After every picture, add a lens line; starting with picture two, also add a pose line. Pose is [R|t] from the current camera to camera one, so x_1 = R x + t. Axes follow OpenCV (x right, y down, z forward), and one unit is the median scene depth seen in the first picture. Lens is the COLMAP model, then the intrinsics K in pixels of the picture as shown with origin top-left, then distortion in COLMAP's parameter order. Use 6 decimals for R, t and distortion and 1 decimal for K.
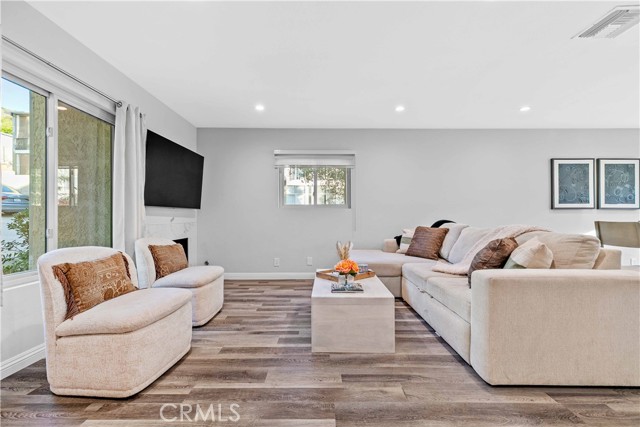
lens RADIAL K [[291.9, 0, 316.8], [0, 291.9, 213.9], [0, 0, 1]] dist [0.002475, 0.001418]
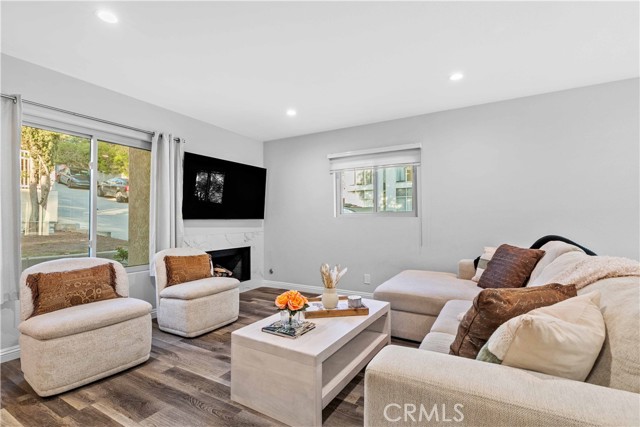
lens RADIAL K [[291.9, 0, 320.4], [0, 291.9, 216.2], [0, 0, 1]] dist [0.002475, 0.001418]
pose [[0.866446, -0.010115, -0.499168, 0.437978], [0.008513, 0.999949, -0.005486, -0.029273], [0.499198, 0.000504, 0.866488, 0.285058]]
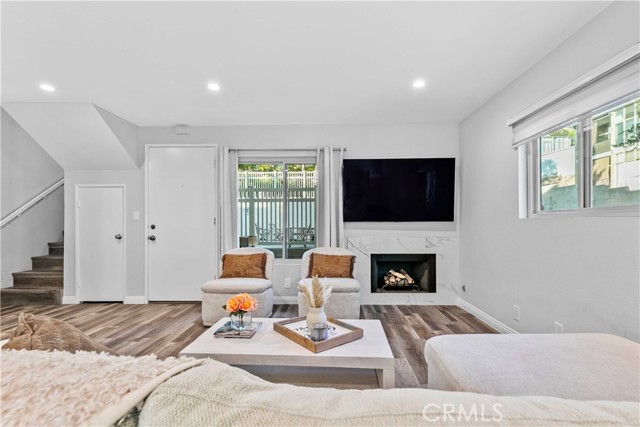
lens RADIAL K [[307.3, 0, 330.5], [0, 307.3, 223.9], [0, 0, 1]] dist [0.004449, 0.001034]
pose [[-0.023063, 0.002880, -0.999730, 0.714679], [0.011233, 0.999933, 0.002621, -0.022674], [0.999671, -0.011170, -0.023094, 0.978876]]
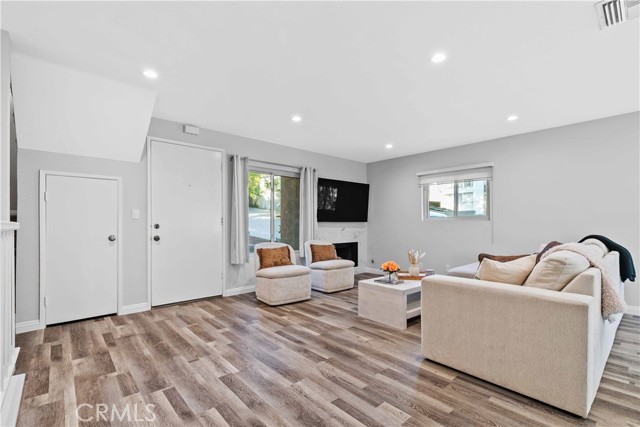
lens RADIAL K [[291.9, 0, 322.0], [0, 291.9, 221.0], [0, 0, 1]] dist [0.002475, 0.001418]
pose [[0.669732, -0.005405, -0.742583, 0.727758], [0.006522, 0.999978, -0.001395, -0.030452], [0.742574, -0.003909, 0.669752, -0.148798]]
